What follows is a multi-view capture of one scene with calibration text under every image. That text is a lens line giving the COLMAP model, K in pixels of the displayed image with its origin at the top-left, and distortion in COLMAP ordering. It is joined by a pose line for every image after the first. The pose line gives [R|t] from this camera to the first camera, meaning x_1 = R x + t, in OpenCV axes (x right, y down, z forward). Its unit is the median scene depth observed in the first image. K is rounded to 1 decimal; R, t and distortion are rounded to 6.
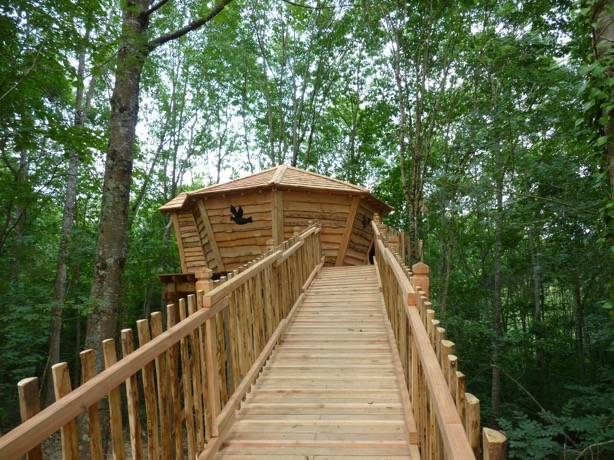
lens RADIAL K [[485.9, 0, 307.0], [0, 485.9, 230.0], [0, 0, 1]] dist [0.002699, 0.000459]
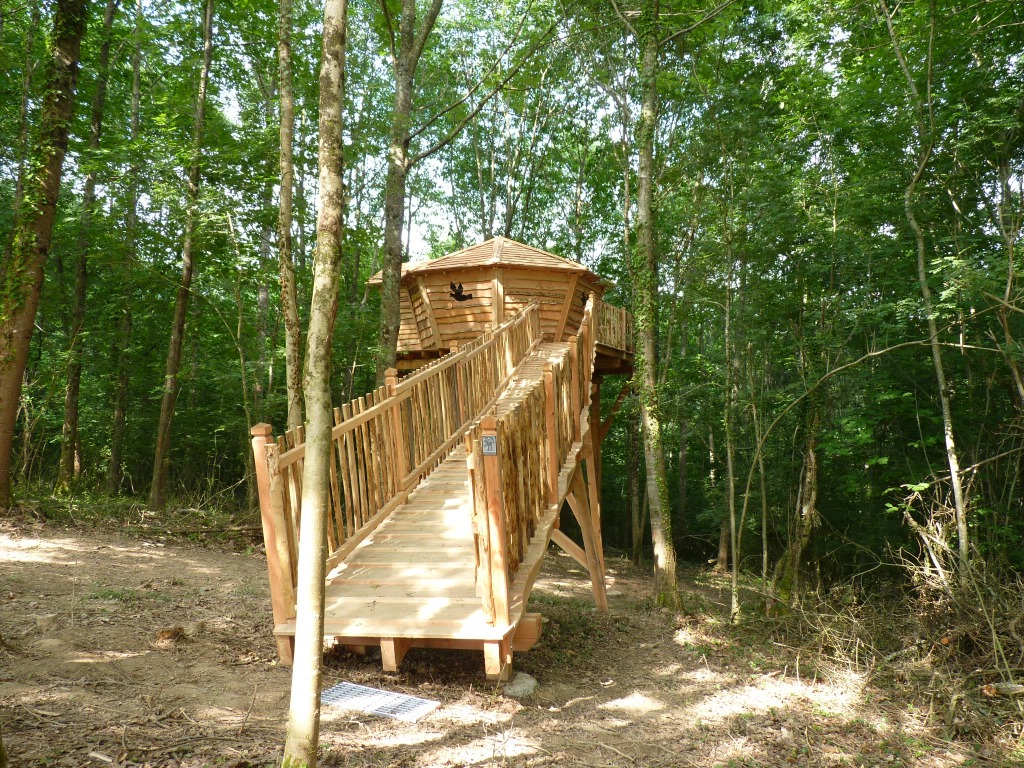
lens RADIAL K [[810.3, 0, 512.0], [0, 810.3, 384.0], [0, 0, 1]] dist [0.002699, 0.000459]
pose [[0.999996, 0.002737, -0.001185, -0.013989], [-0.002614, 0.995629, 0.093358, 0.001363], [0.001435, -0.093355, 0.995632, -0.376647]]
